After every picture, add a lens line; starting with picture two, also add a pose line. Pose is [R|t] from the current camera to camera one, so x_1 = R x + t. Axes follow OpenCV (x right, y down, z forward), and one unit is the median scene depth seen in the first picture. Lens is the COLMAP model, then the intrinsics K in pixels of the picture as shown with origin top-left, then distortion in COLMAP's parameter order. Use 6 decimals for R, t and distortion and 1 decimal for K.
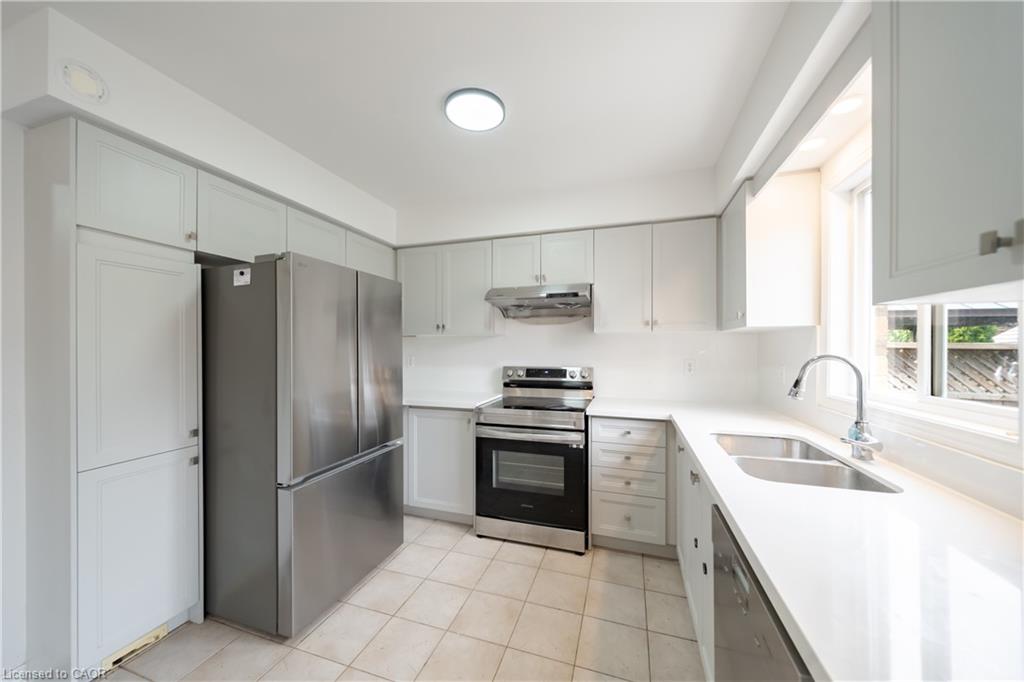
lens RADIAL K [[359.9, 0, 512.5], [0, 359.9, 345.3], [0, 0, 1]] dist [-0.000560, -0.000042]
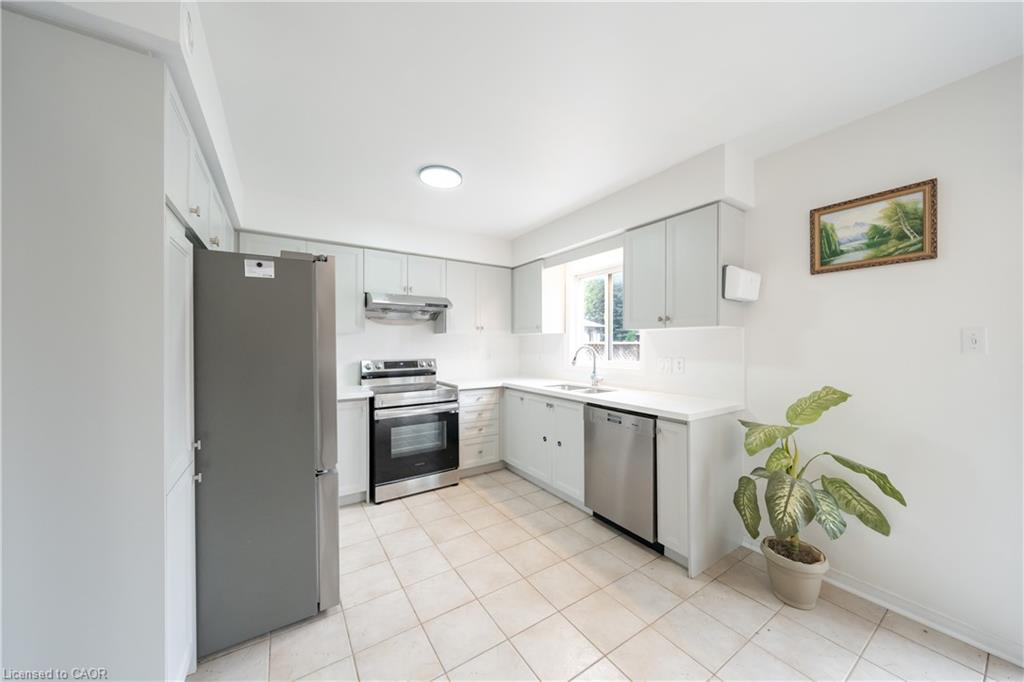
lens RADIAL K [[352.0, 0, 512.0], [0, 352.0, 341.0], [0, 0, 1]] dist [0.000244, 0.000015]
pose [[0.623778, 0.006566, 0.781574, -0.769079], [-0.003052, 0.999978, -0.005965, 0.002674], [-0.781596, 0.001335, 0.623784, -0.069511]]
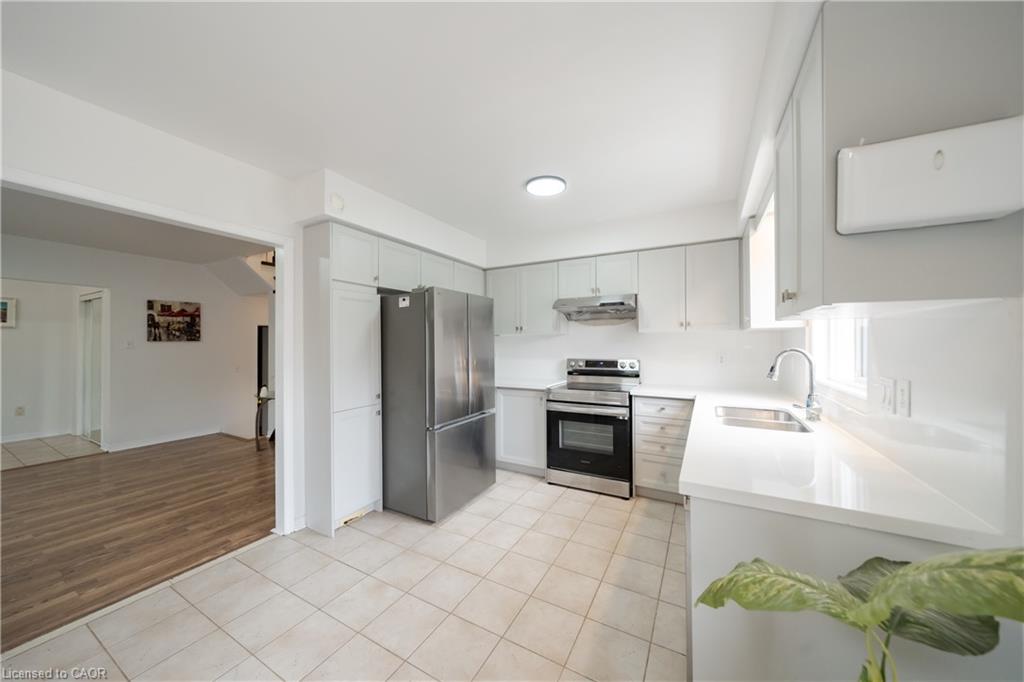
lens RADIAL K [[352.0, 0, 512.0], [0, 352.0, 341.0], [0, 0, 1]] dist [0.000244, 0.000015]
pose [[0.981915, -0.005311, -0.189247, 0.023784], [0.005108, 0.999986, -0.001562, -0.004554], [0.189252, 0.000567, 0.981928, -0.348063]]
